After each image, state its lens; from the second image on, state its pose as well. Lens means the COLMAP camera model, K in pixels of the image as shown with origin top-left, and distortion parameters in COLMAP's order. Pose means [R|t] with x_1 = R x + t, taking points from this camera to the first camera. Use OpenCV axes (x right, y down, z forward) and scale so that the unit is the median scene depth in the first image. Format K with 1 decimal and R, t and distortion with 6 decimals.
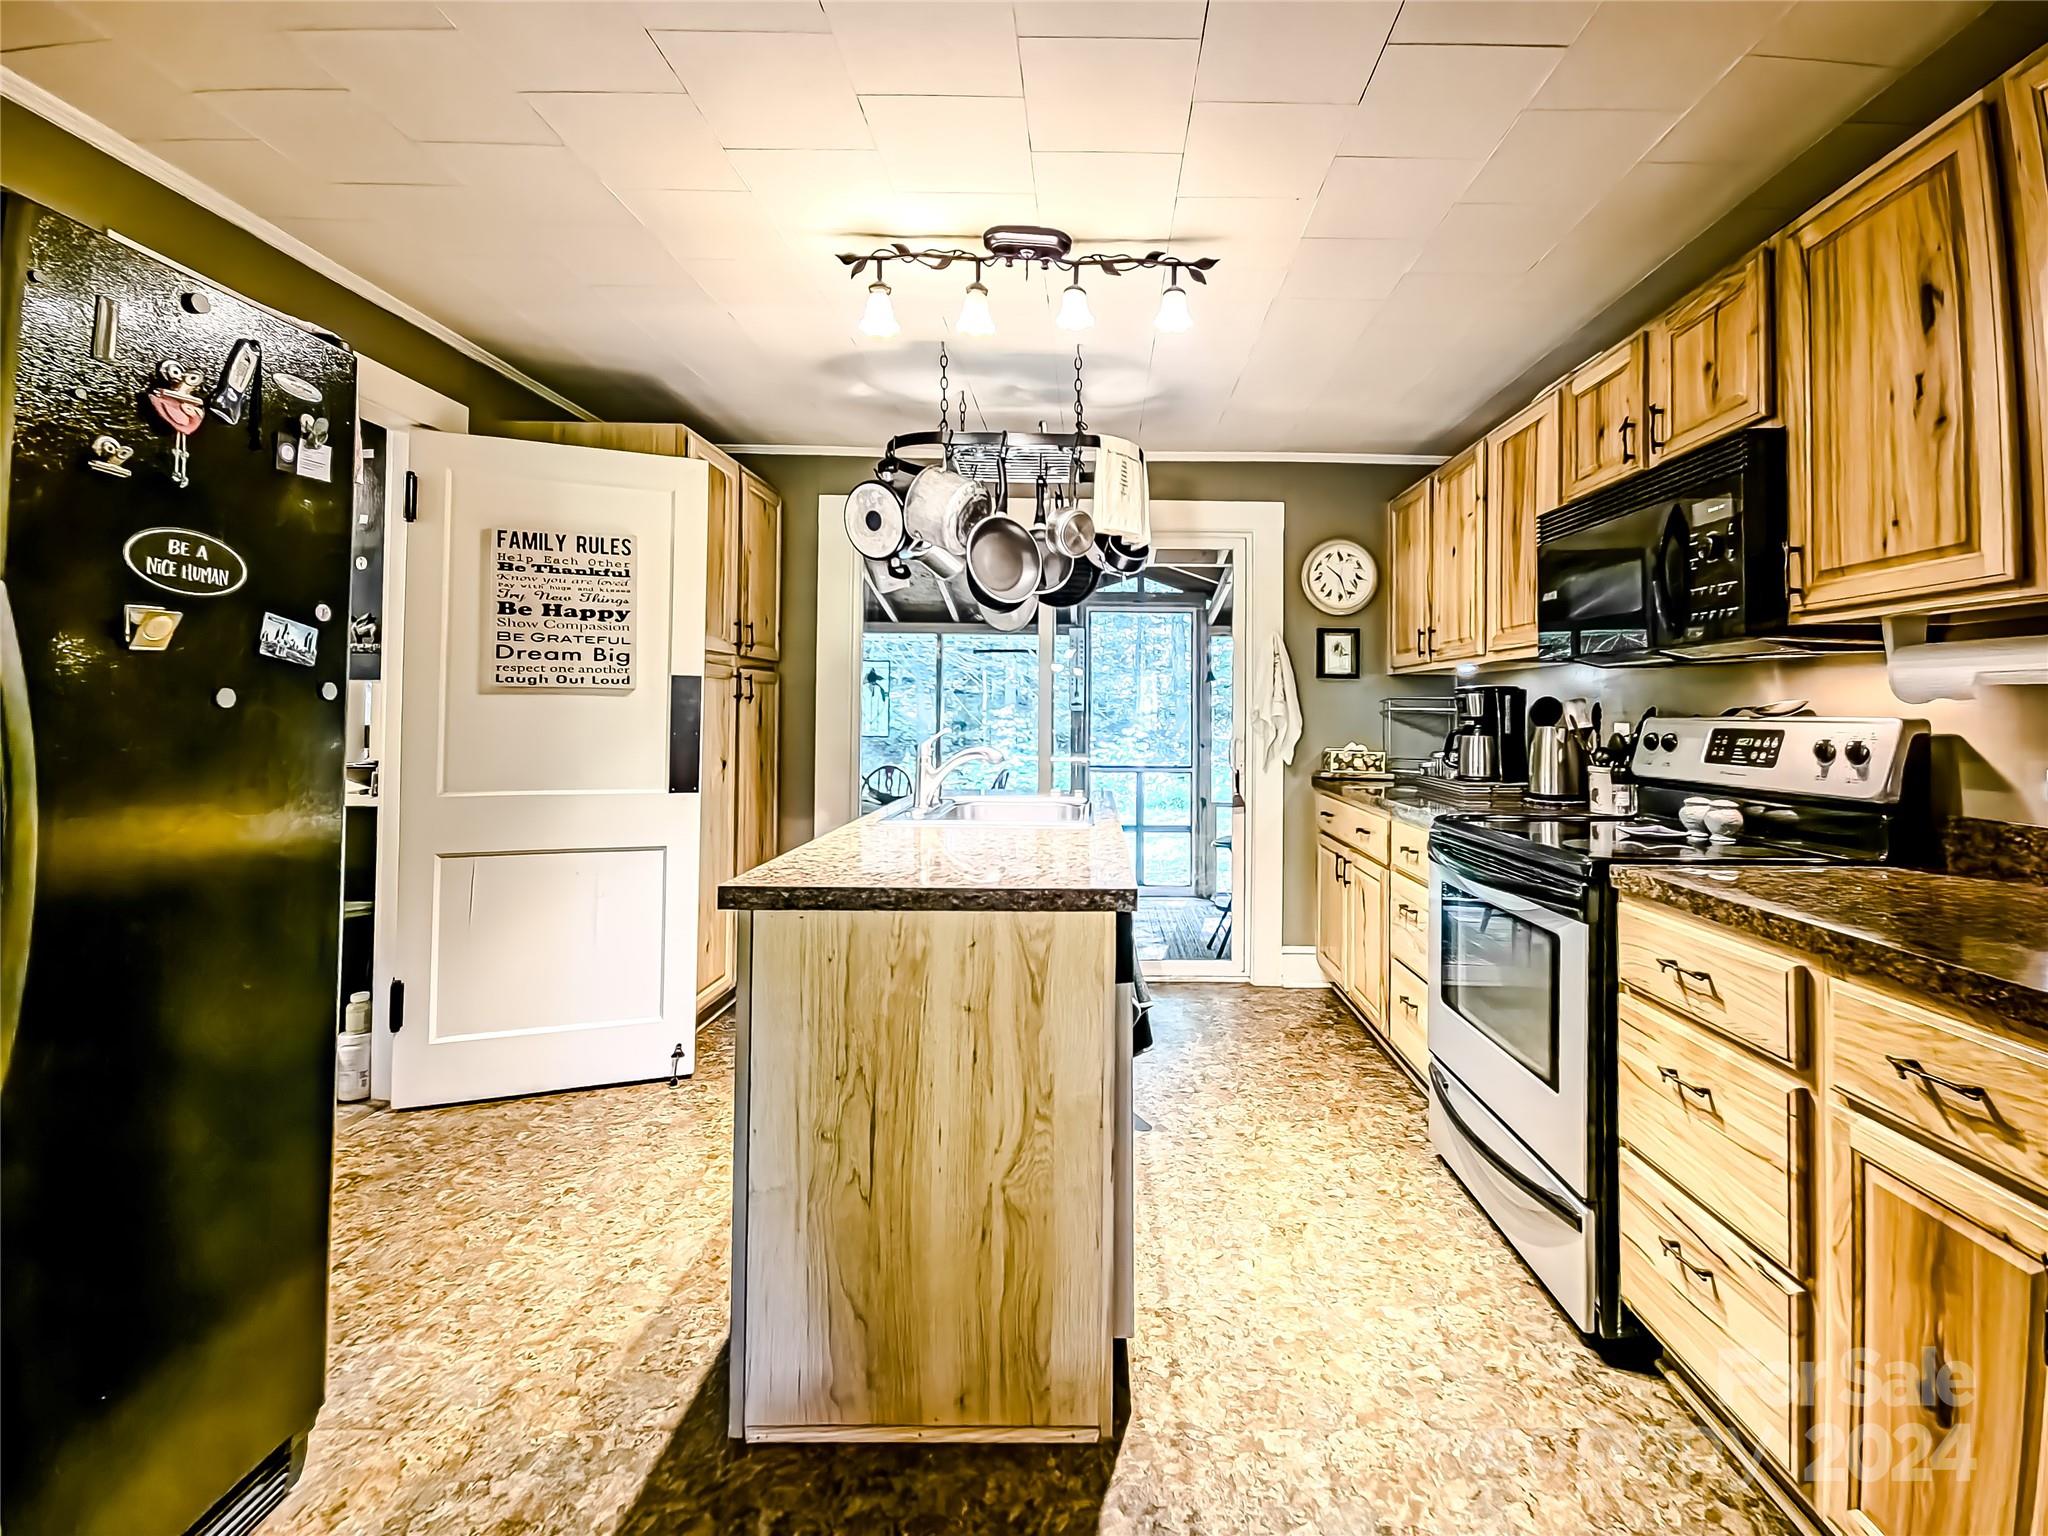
lens RADIAL K [[869.6, 0, 1084.2], [0, 869.6, 697.2], [0, 0, 1]] dist [0.002884, -0.001590]
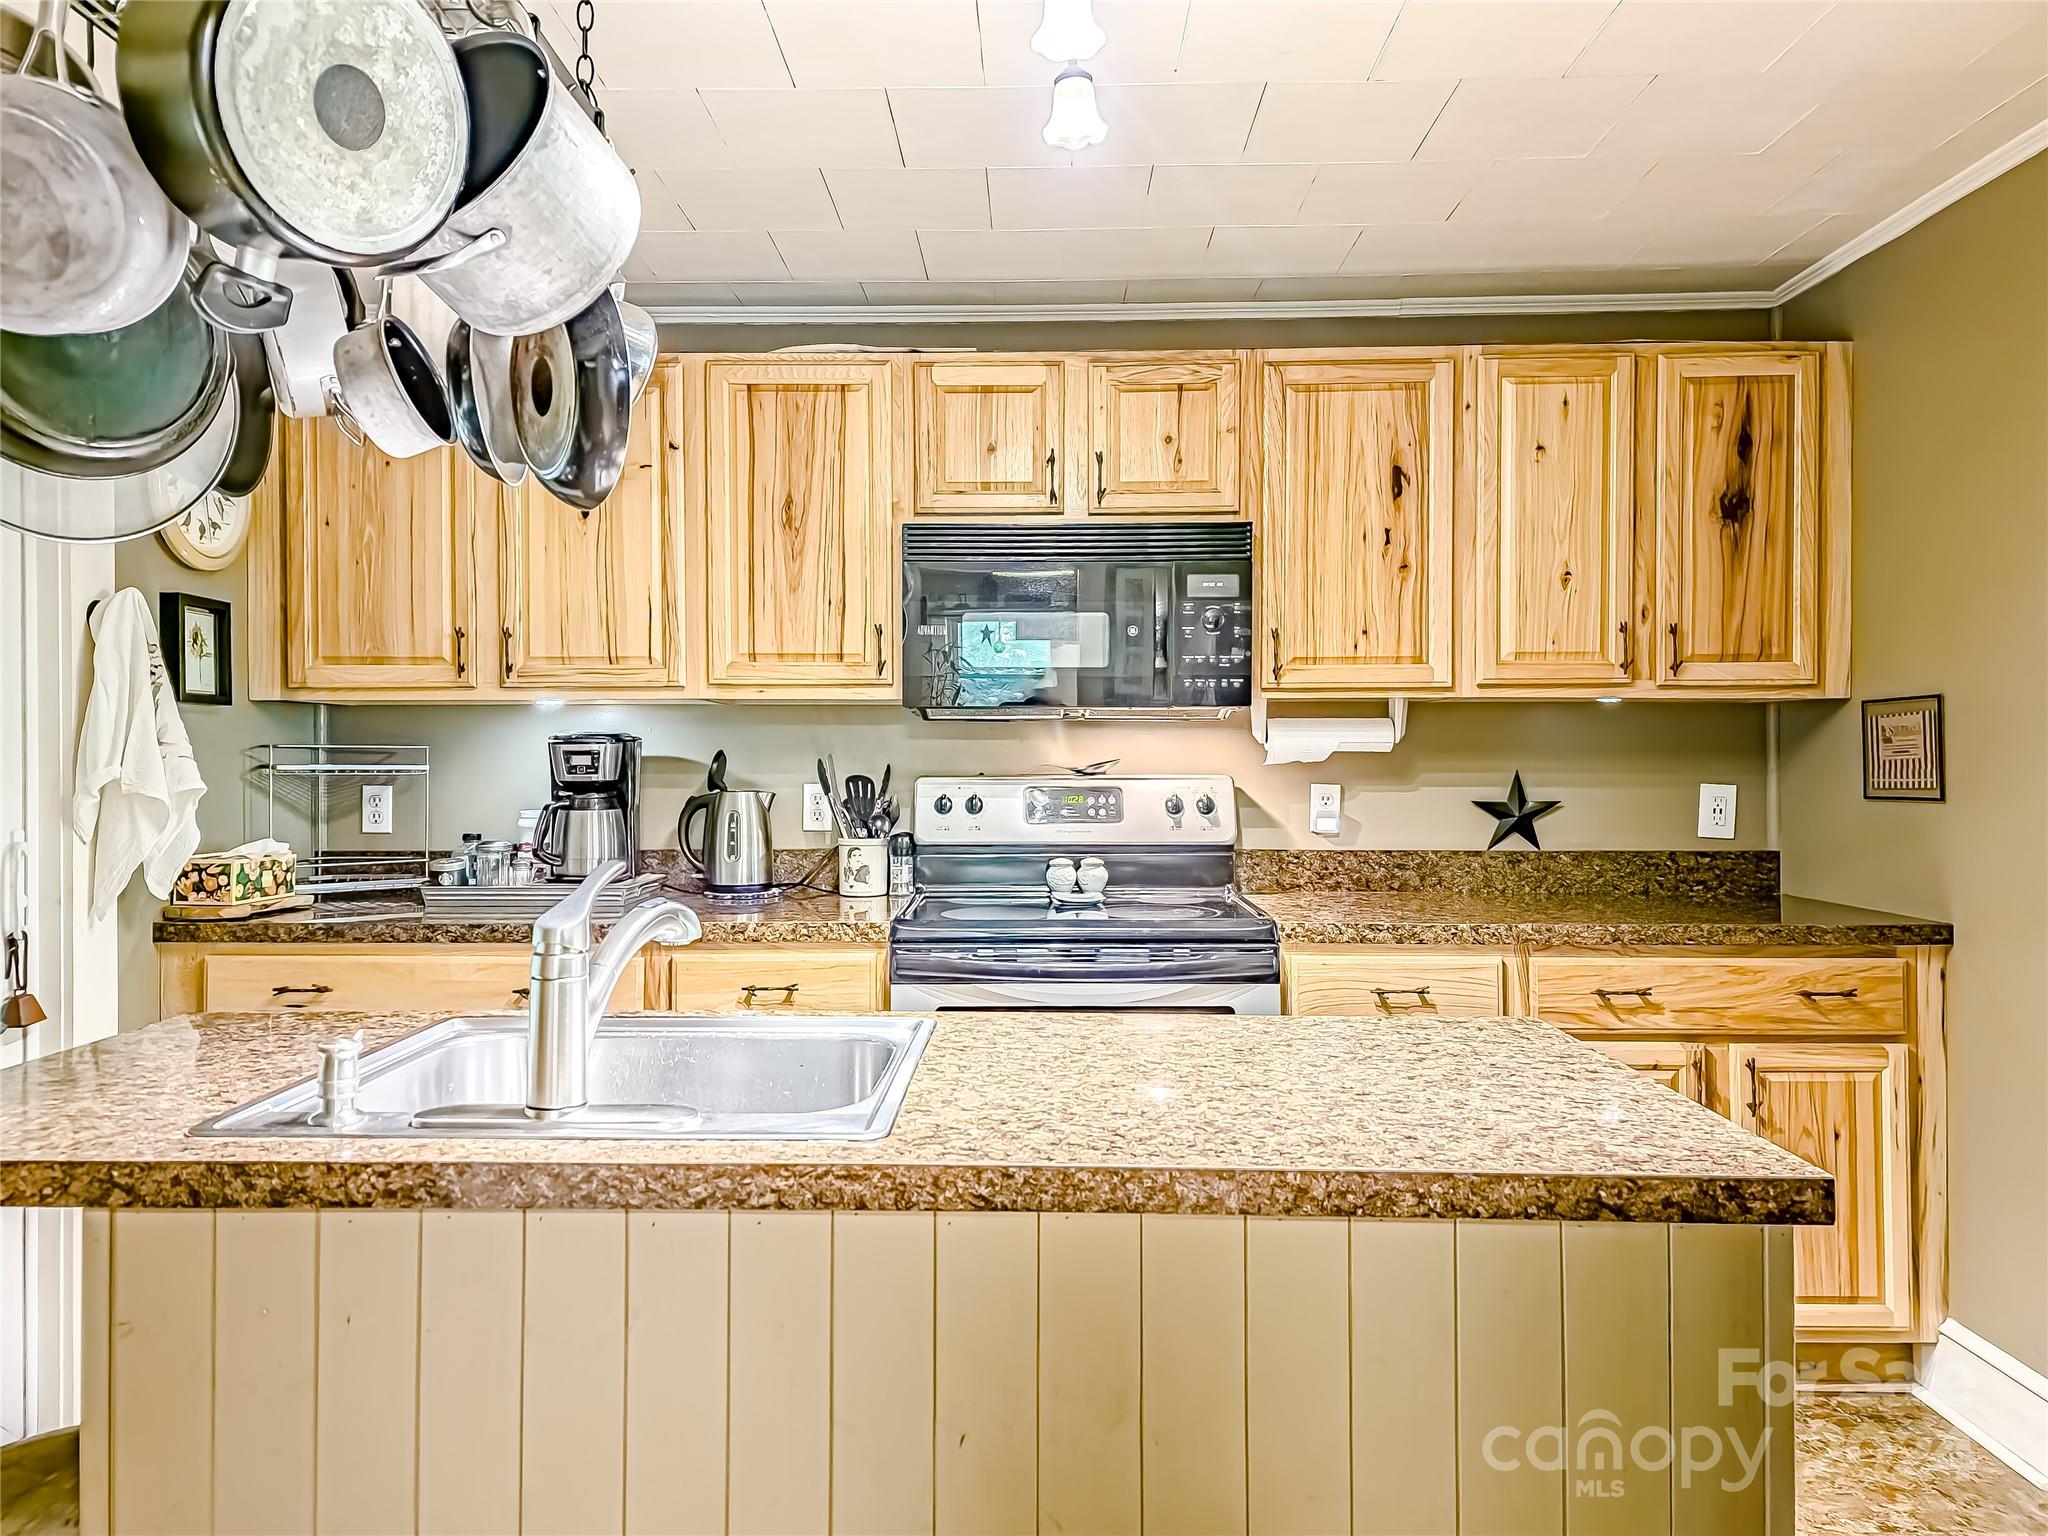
lens RADIAL K [[1414.9, 0, 979.5], [0, 1414.9, 757.4], [0, 0, 1]] dist [0.064239, -0.041394]
pose [[0.017211, -0.013025, 0.999767, -0.721505], [-0.014901, 0.999801, 0.013282, -0.015134], [-0.999741, -0.015126, 0.017013, 0.877134]]
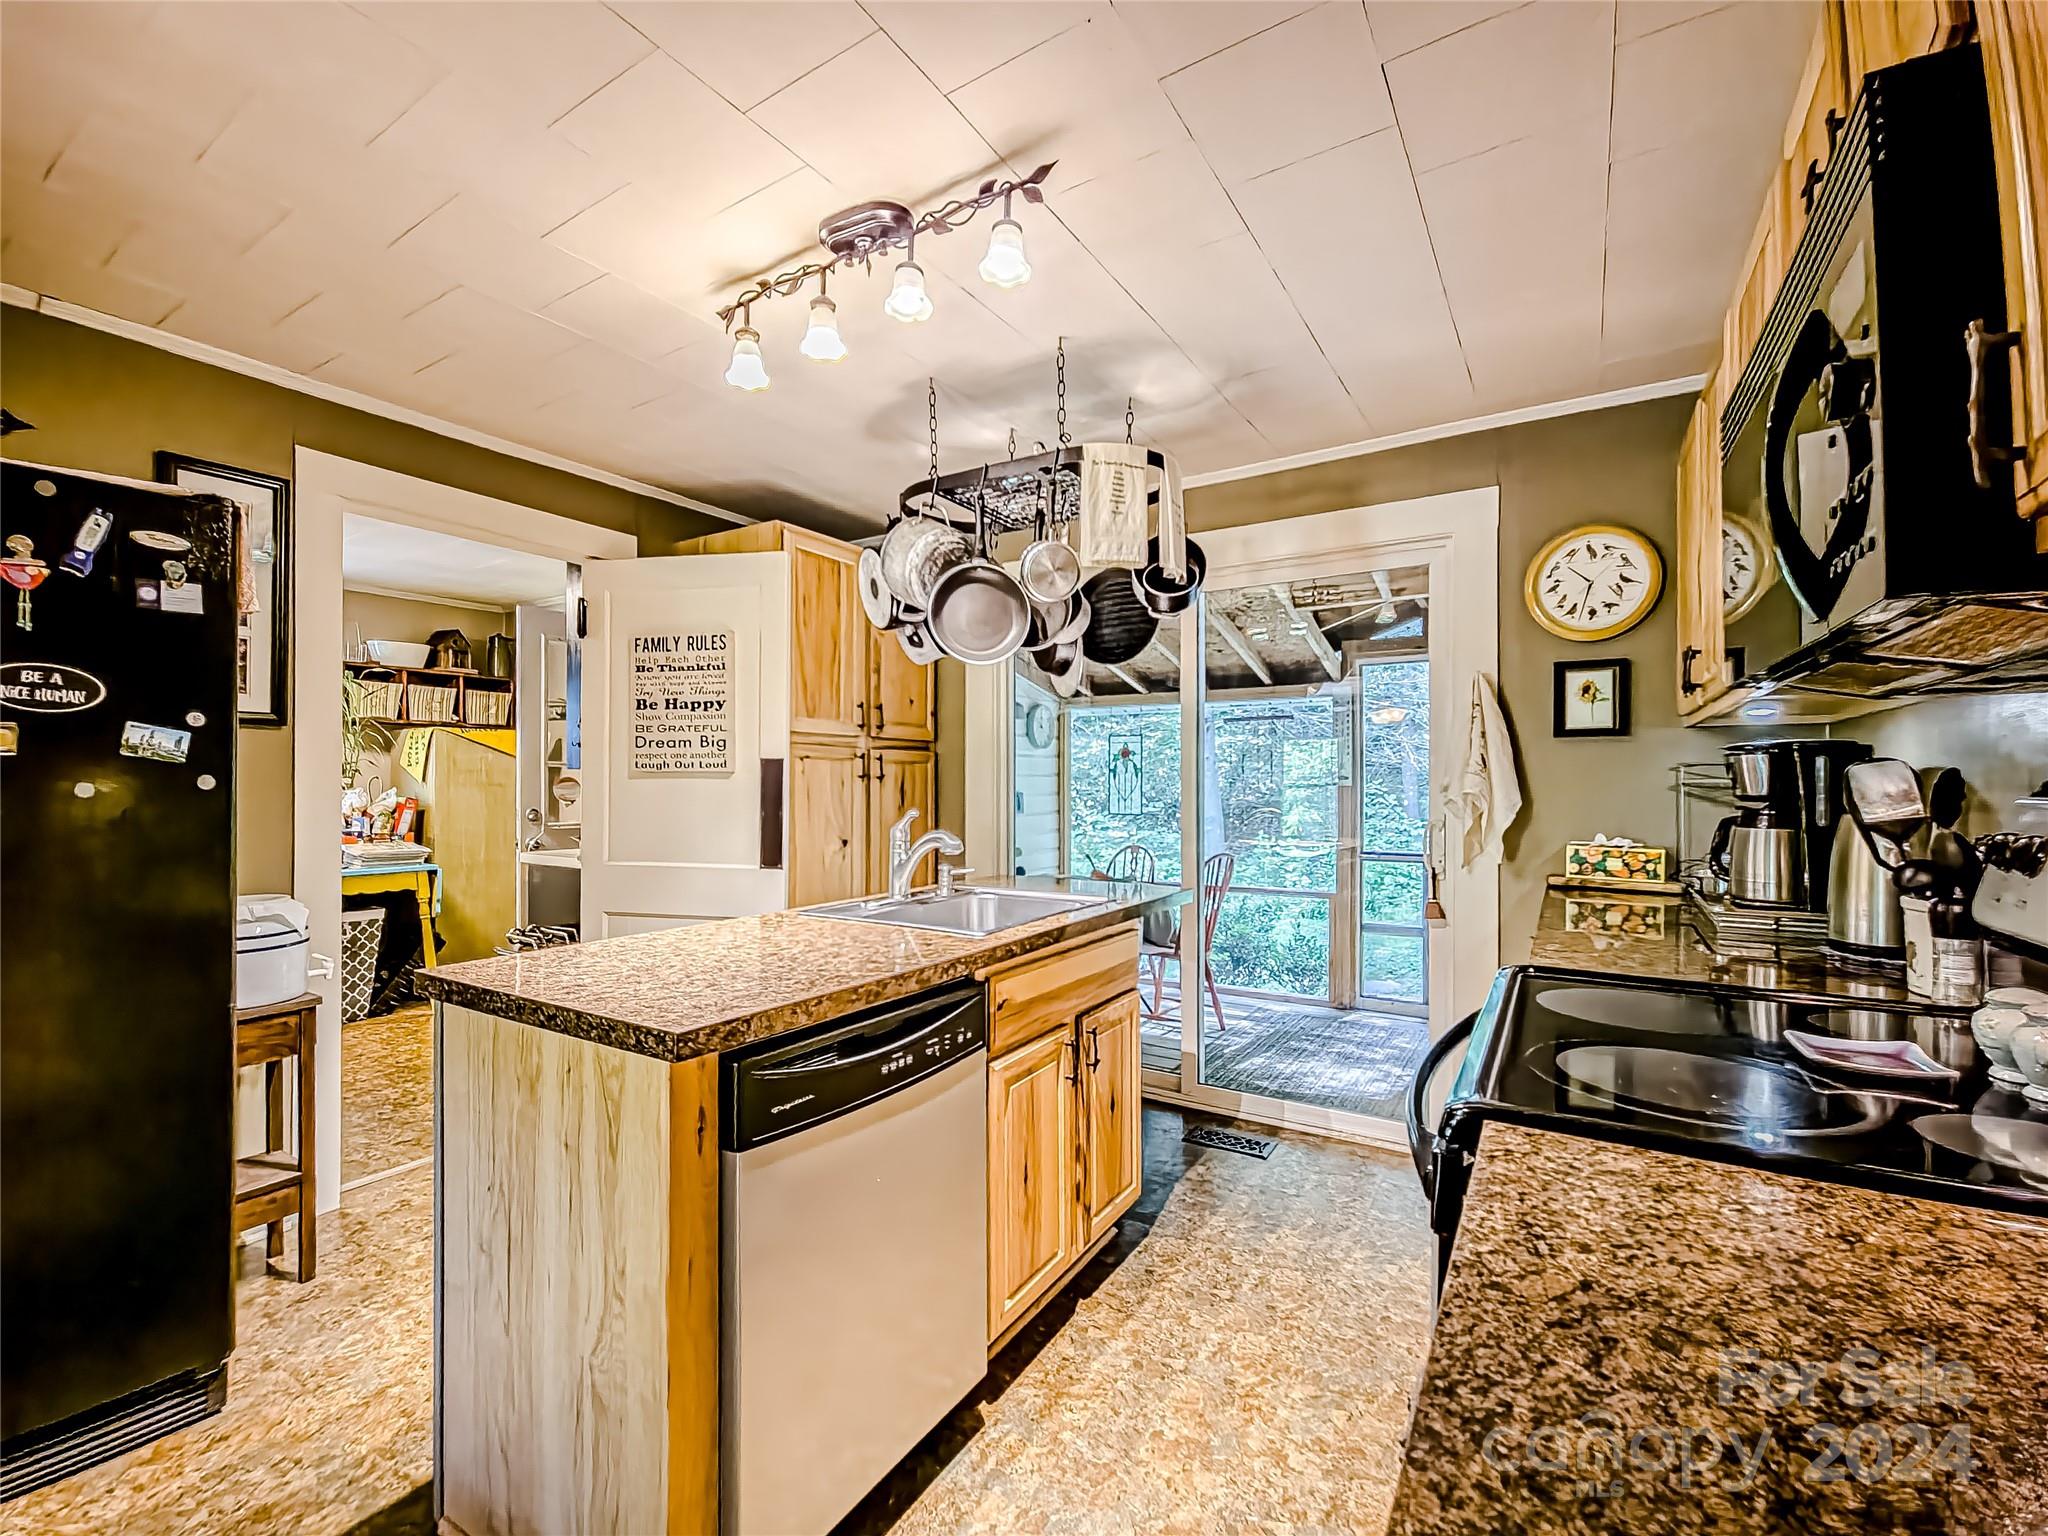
lens RADIAL K [[869.6, 0, 1030.7], [0, 869.6, 781.3], [0, 0, 1]] dist [0.002884, -0.001590]
pose [[0.844326, -0.010713, -0.535723, 0.442094], [0.016906, 0.999835, 0.006652, 0.001872], [0.535563, -0.014673, 0.844368, 0.325251]]
